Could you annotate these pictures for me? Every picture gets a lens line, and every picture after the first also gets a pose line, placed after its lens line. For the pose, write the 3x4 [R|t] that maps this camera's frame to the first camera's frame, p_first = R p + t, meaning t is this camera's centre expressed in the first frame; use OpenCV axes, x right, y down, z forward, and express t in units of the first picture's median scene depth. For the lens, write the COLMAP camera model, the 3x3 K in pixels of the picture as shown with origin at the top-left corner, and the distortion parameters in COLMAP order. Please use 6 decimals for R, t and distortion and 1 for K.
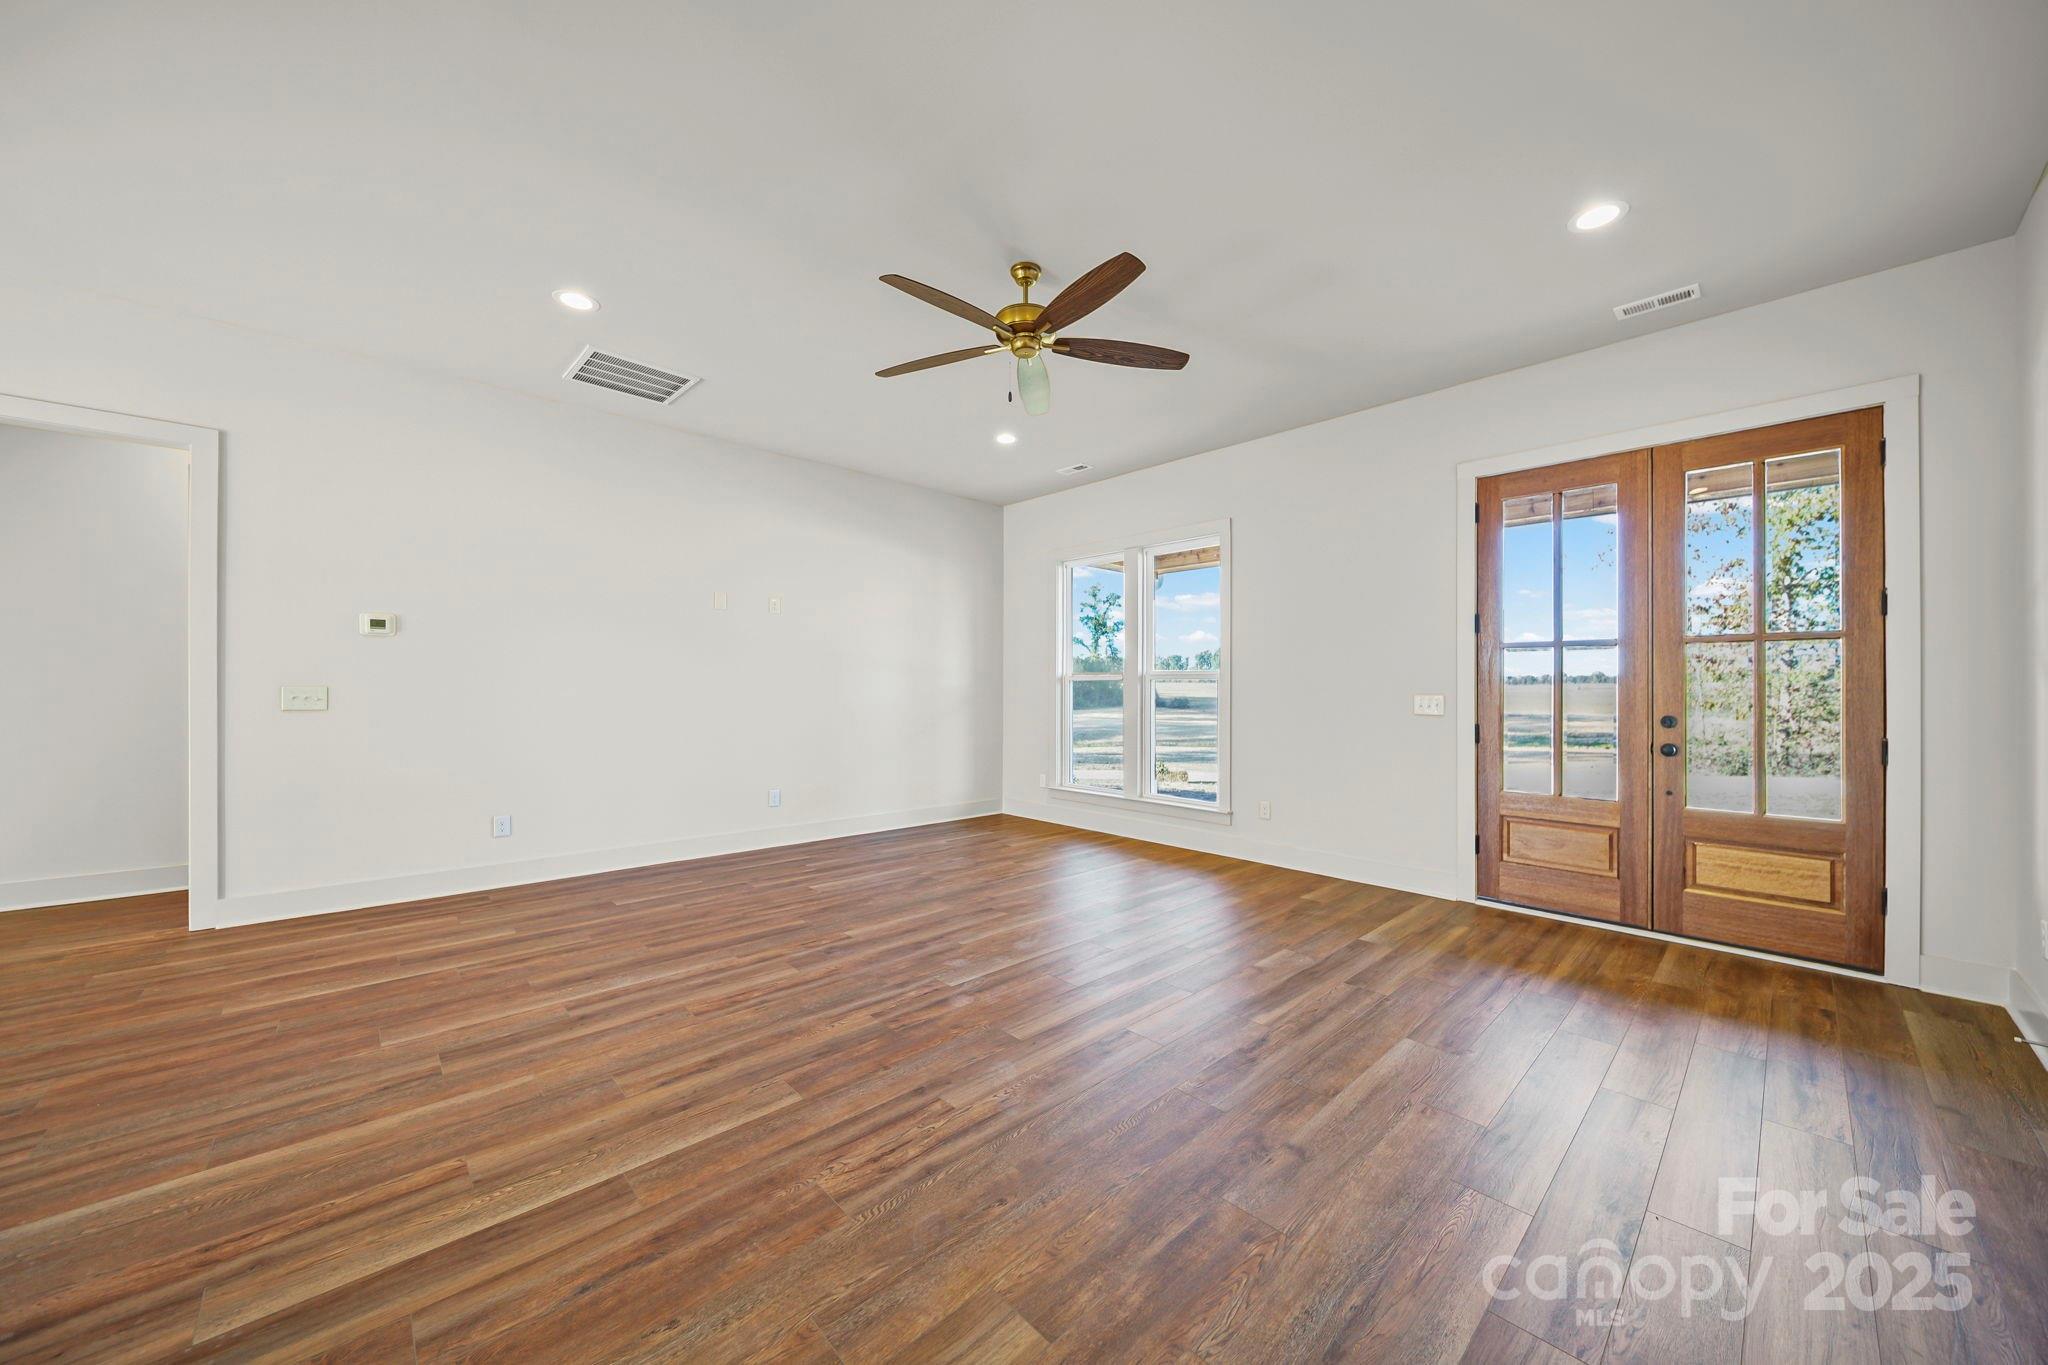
lens RADIAL K [[734.8, 0, 1036.1], [0, 734.8, 672.2], [0, 0, 1]] dist [-0.000869, -0.000348]
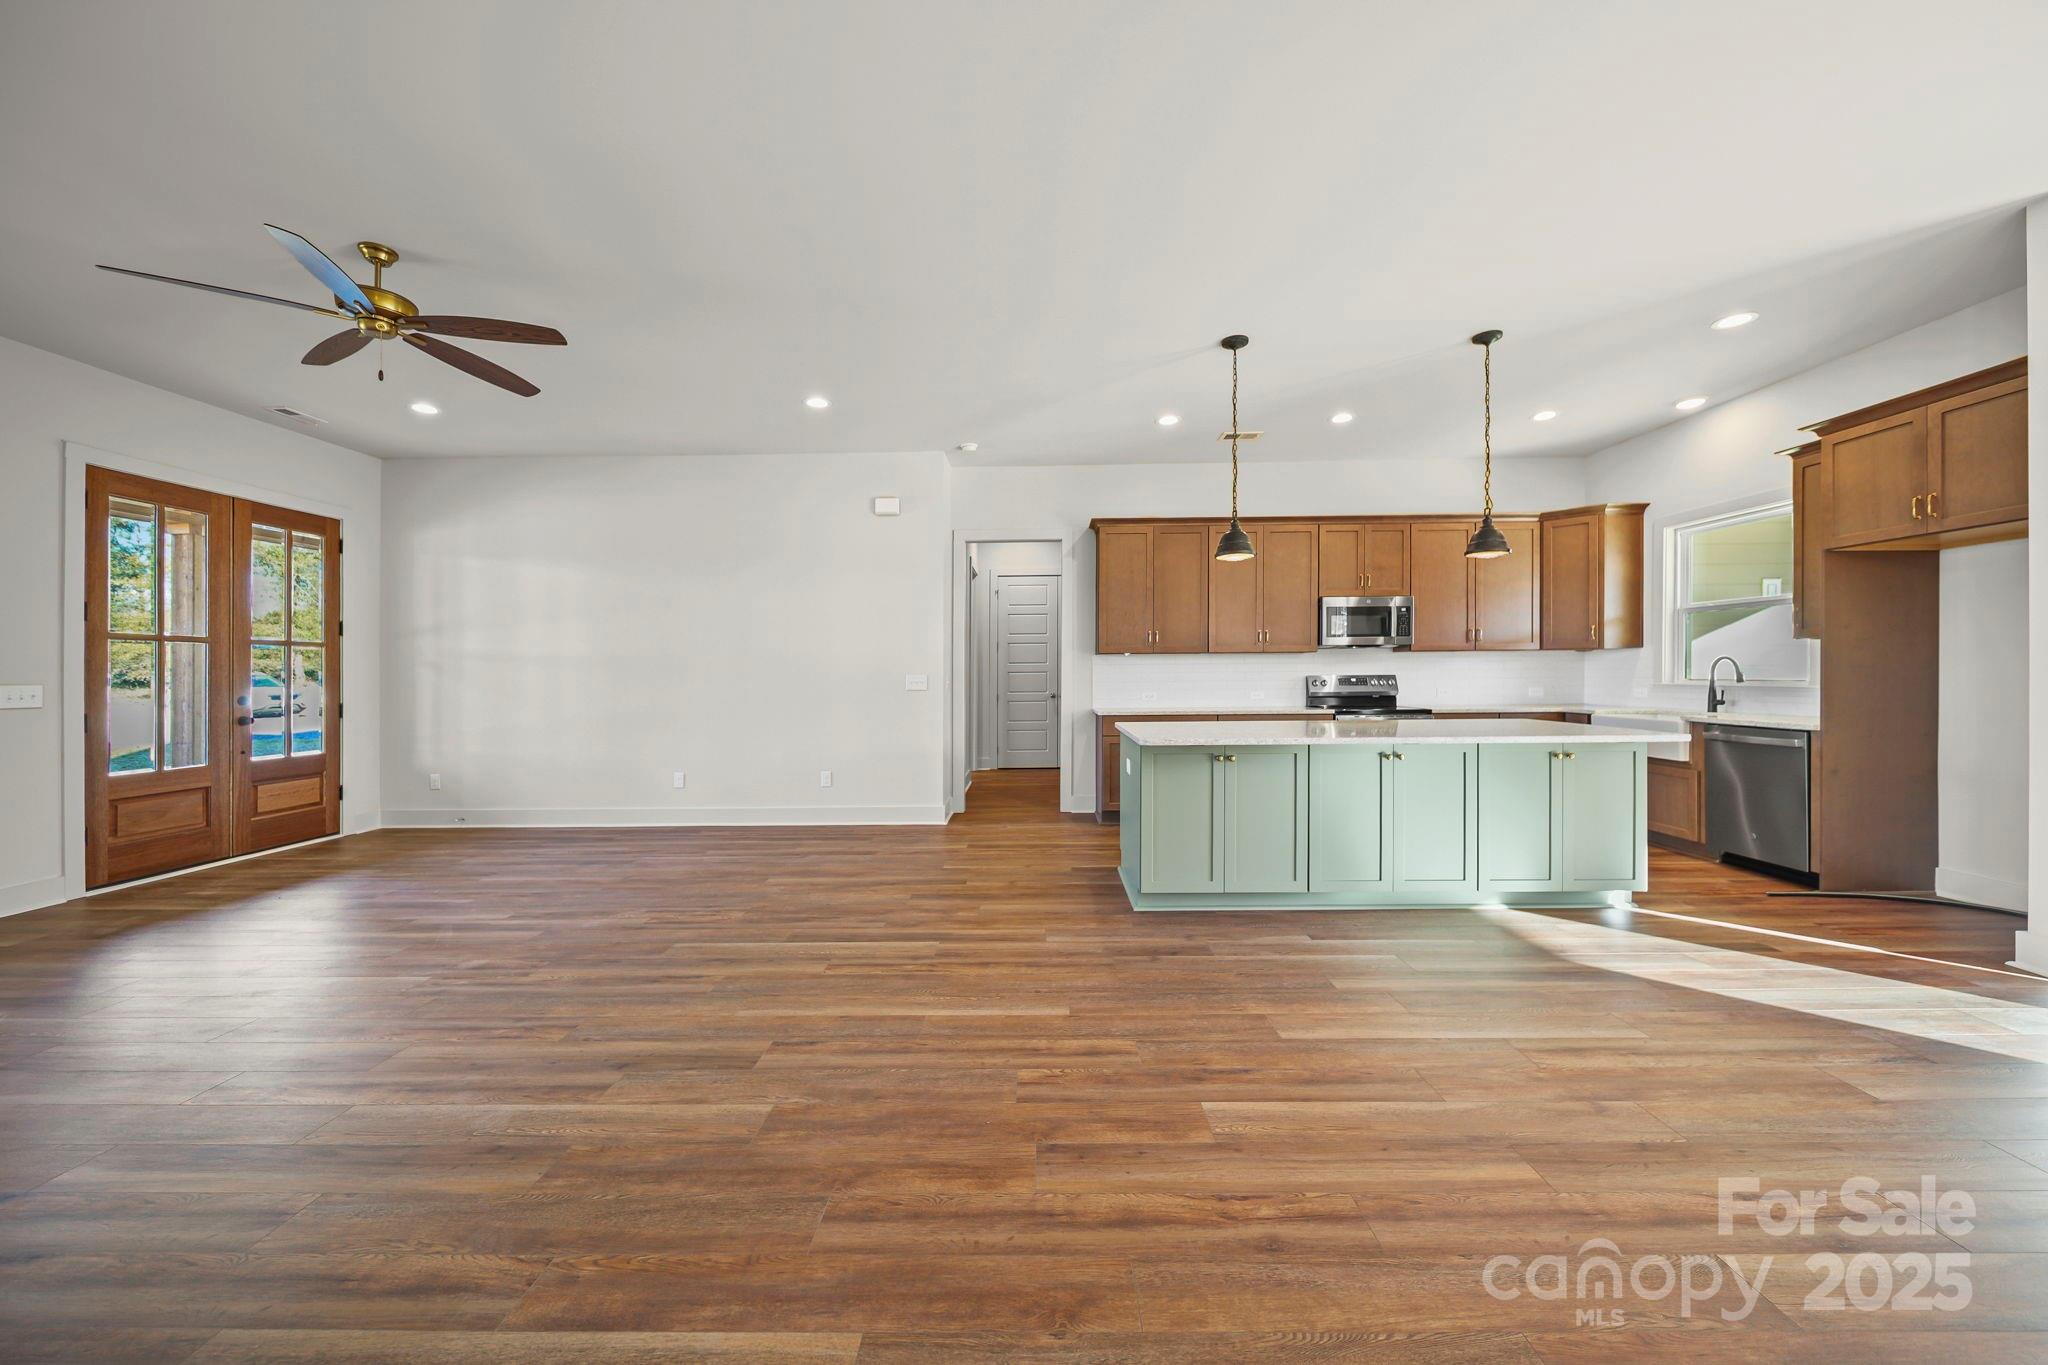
lens RADIAL K [[734.8, 0, 1036.1], [0, 734.8, 672.2], [0, 0, 1]] dist [-0.000869, -0.000348]
pose [[-0.723442, -0.000279, 0.690385, -1.236993], [-0.008663, 0.999925, -0.008674, 0.013886], [-0.690331, -0.012256, -0.723390, 1.029728]]
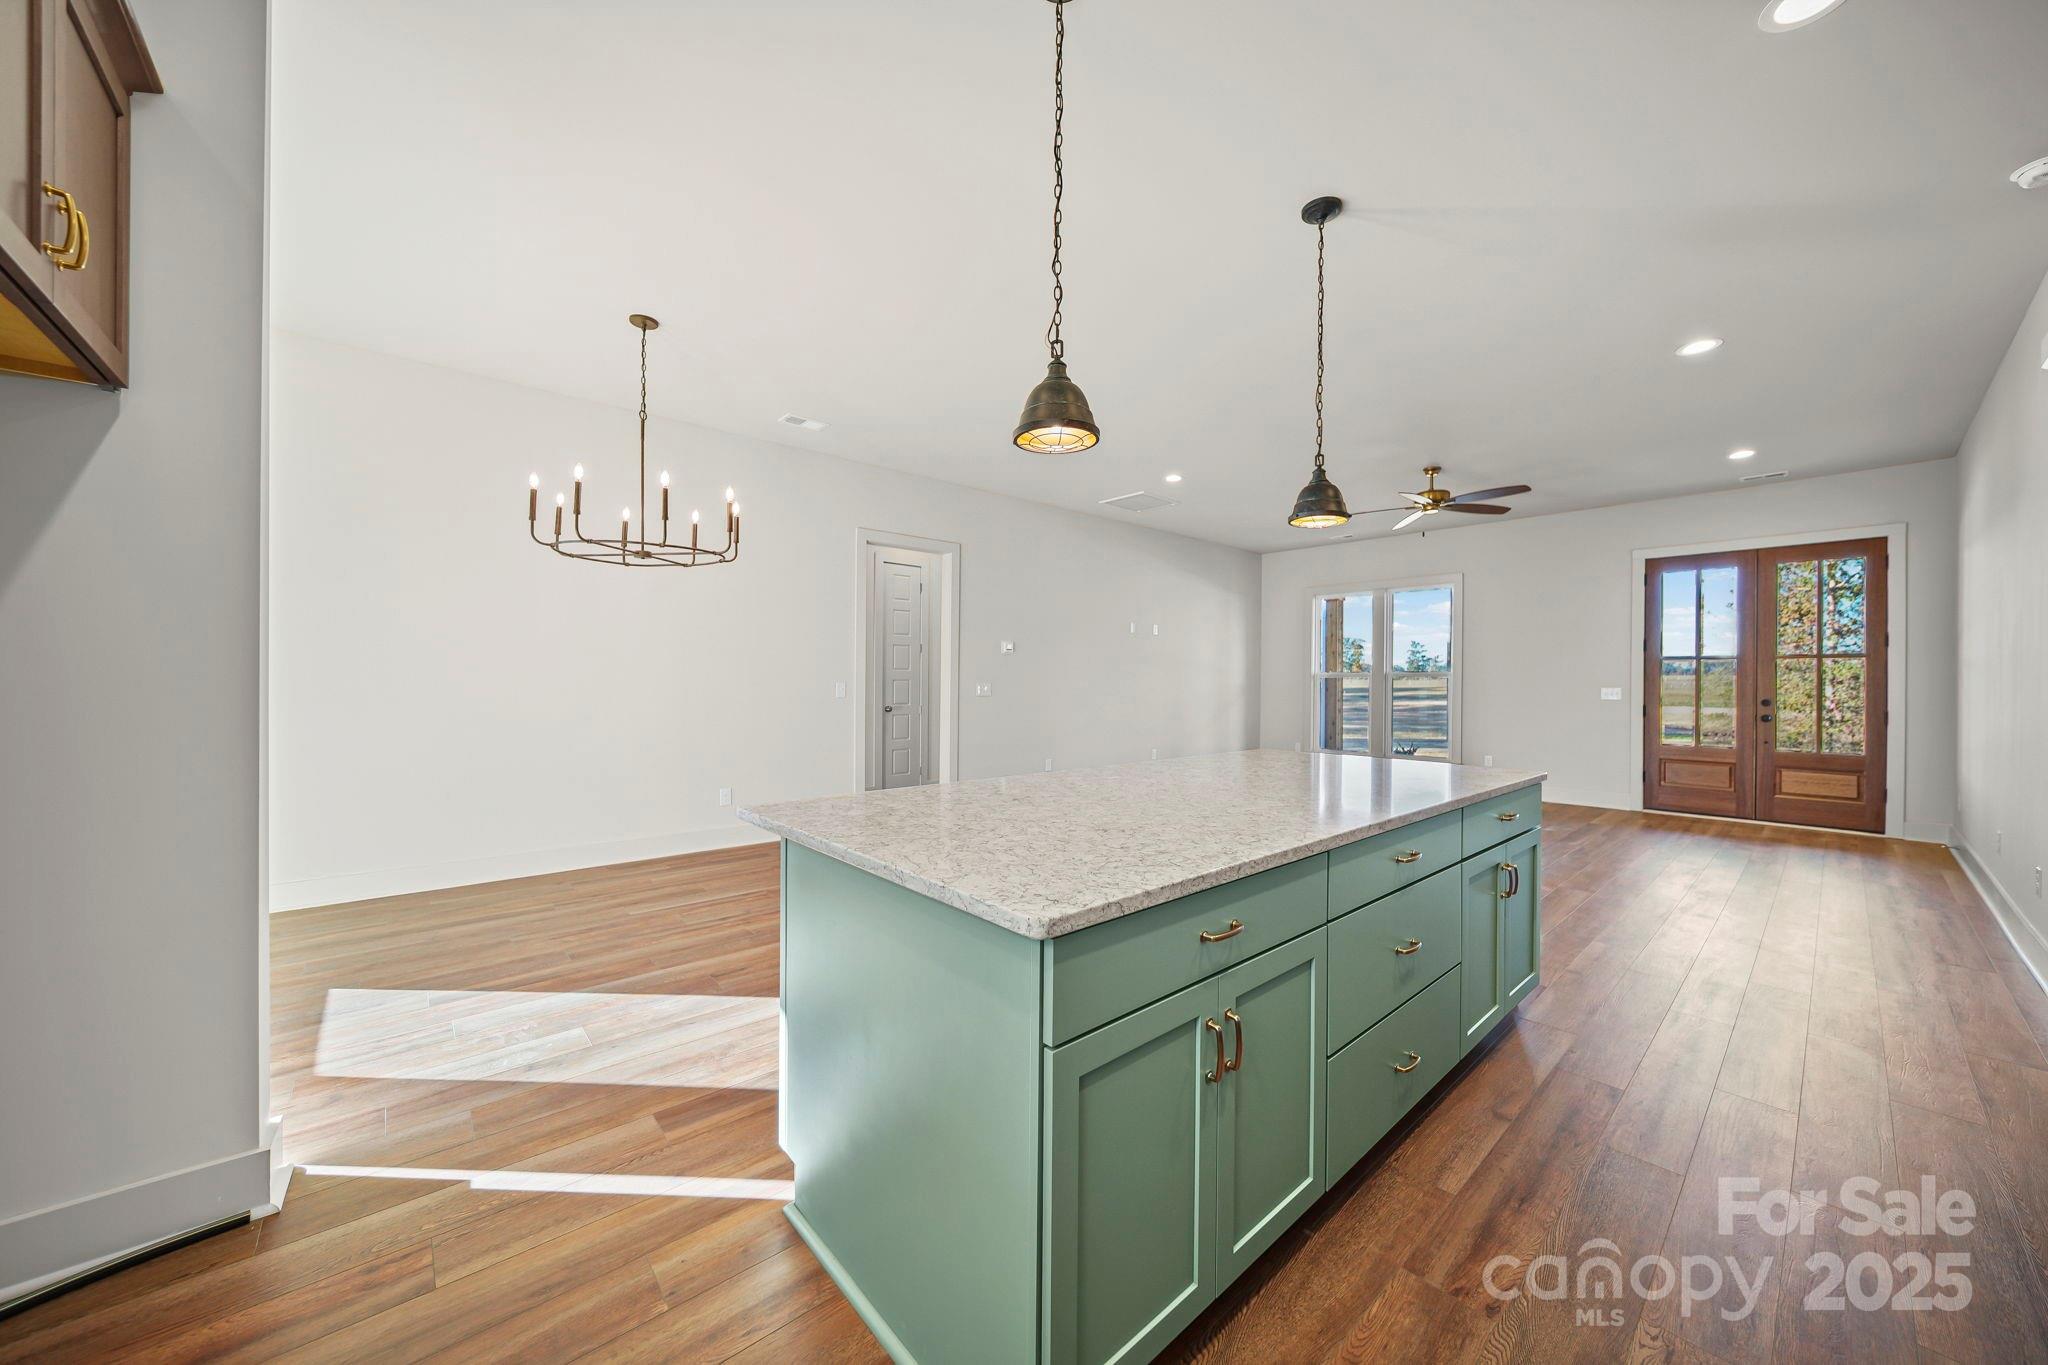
lens RADIAL K [[734.8, 0, 1036.1], [0, 734.8, 672.2], [0, 0, 1]] dist [-0.000869, -0.000348]
pose [[0.999608, -0.001362, -0.027949, -0.923714], [0.001626, 0.999954, 0.009424, -0.029213], [0.027935, -0.009466, 0.999565, -0.892346]]
